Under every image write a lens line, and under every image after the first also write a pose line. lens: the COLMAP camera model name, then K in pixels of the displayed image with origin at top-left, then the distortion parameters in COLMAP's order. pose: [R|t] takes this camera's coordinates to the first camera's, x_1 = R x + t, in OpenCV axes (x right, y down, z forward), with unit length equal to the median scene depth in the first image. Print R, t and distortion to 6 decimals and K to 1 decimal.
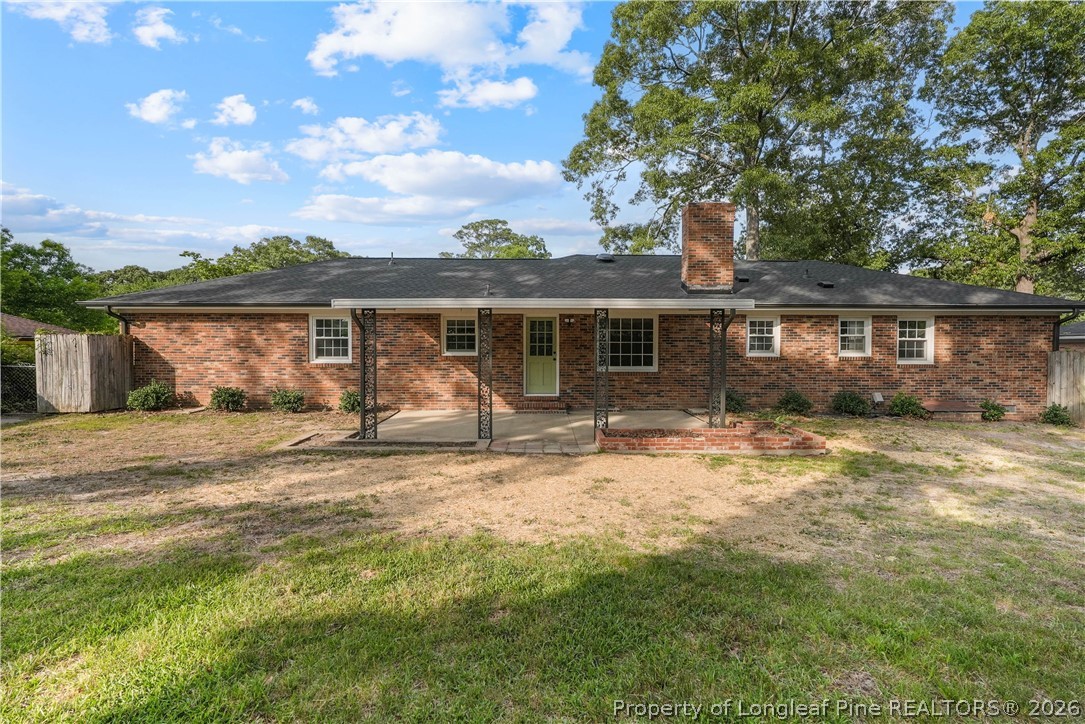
lens RADIAL K [[493.5, 0, 542.4], [0, 493.5, 364.5], [0, 0, 1]] dist [-0.002742, -0.000387]
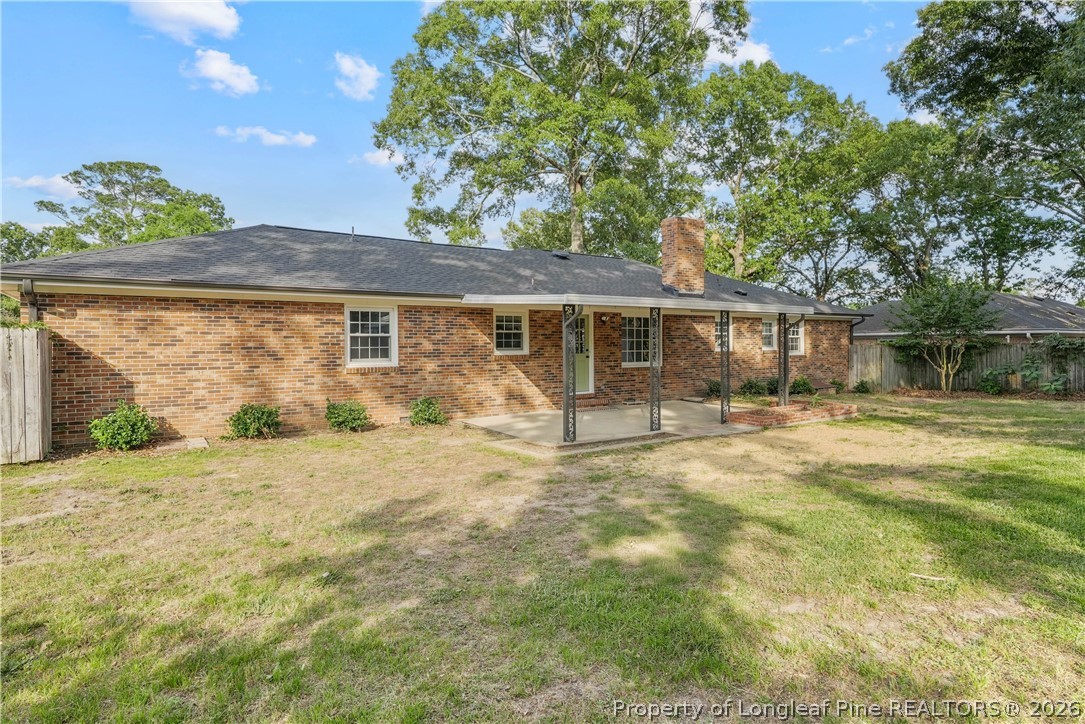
lens RADIAL K [[594.9, 0, 542.3], [0, 594.9, 355.9], [0, 0, 1]] dist [-0.004186, -0.000049]
pose [[0.820523, -0.018521, 0.571313, -0.749018], [0.029732, 0.999505, -0.010300, -0.002665], [-0.570840, 0.025437, 0.820667, 0.064954]]
